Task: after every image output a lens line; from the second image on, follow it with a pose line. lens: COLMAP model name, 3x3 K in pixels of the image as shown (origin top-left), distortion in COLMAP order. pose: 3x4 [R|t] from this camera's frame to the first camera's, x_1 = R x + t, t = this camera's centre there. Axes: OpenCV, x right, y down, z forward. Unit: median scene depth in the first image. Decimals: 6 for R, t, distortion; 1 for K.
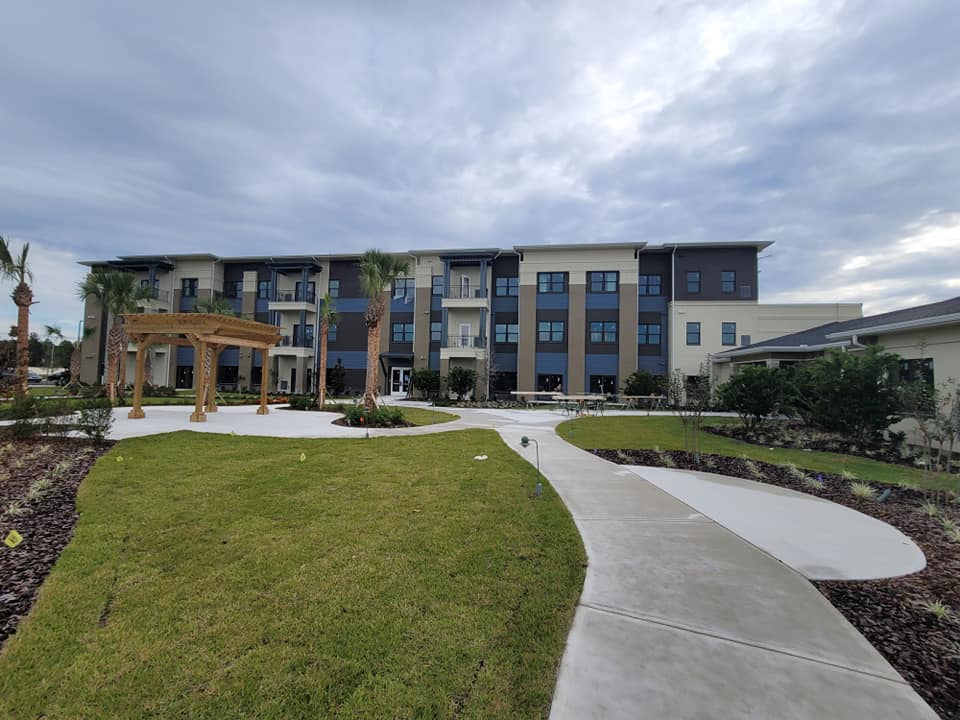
lens RADIAL K [[389.6, 0, 478.4], [0, 389.6, 361.3], [0, 0, 1]] dist [0.000184, 0.000018]
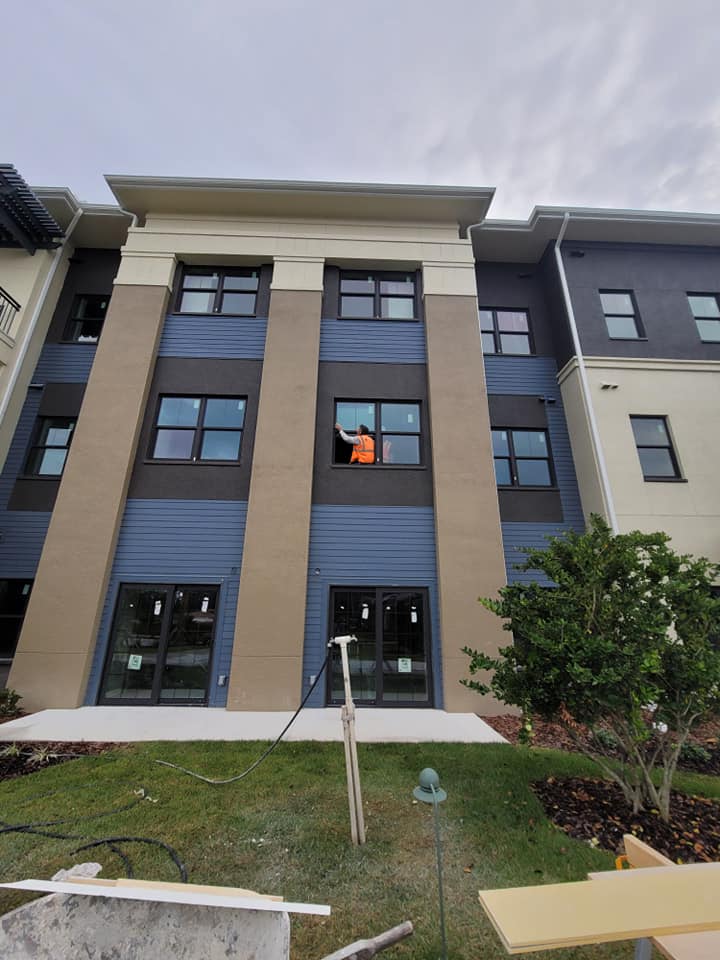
lens RADIAL K [[389.6, 0, 360.0], [0, 389.6, 479.6], [0, 0, 1]] dist [0.000184, 0.000018]
pose [[0.981064, 0.052016, 0.186570, 0.253940], [0.003620, 0.958170, -0.286175, 0.040836], [-0.193651, 0.281432, 0.939838, 0.736445]]
